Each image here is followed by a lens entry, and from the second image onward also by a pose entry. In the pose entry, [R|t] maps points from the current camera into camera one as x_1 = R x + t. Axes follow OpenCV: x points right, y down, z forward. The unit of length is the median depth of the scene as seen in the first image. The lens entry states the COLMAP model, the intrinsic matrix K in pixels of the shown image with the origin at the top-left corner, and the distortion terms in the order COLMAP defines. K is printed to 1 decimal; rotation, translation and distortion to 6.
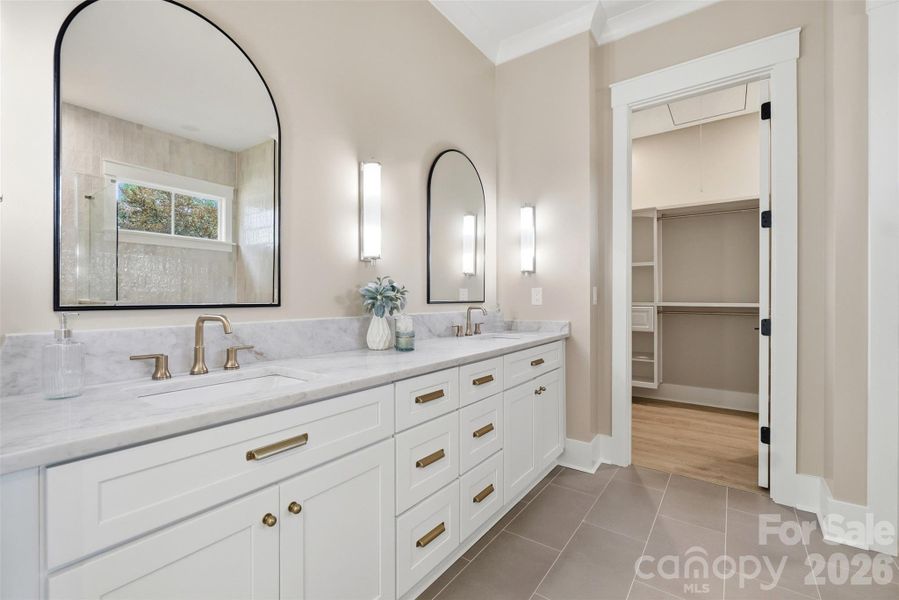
lens RADIAL K [[393.4, 0, 447.3], [0, 393.4, 294.6], [0, 0, 1]] dist [-0.001627, -0.000349]
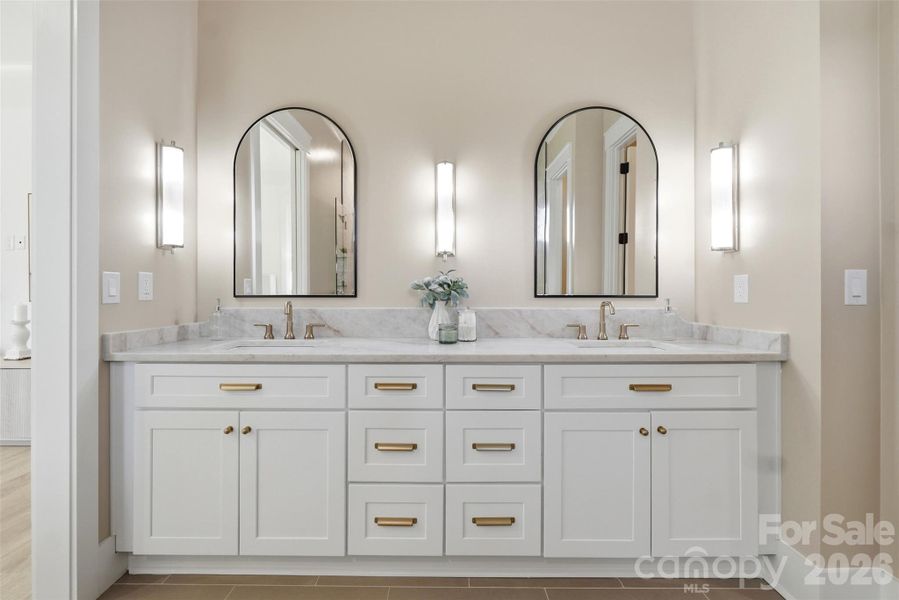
lens RADIAL K [[393.4, 0, 447.3], [0, 393.4, 294.6], [0, 0, 1]] dist [-0.001627, -0.000349]
pose [[0.595096, -0.000136, -0.803655, 0.586486], [0.002298, 0.999996, 0.001532, 0.015638], [0.803651, -0.002759, 0.595094, 0.345594]]
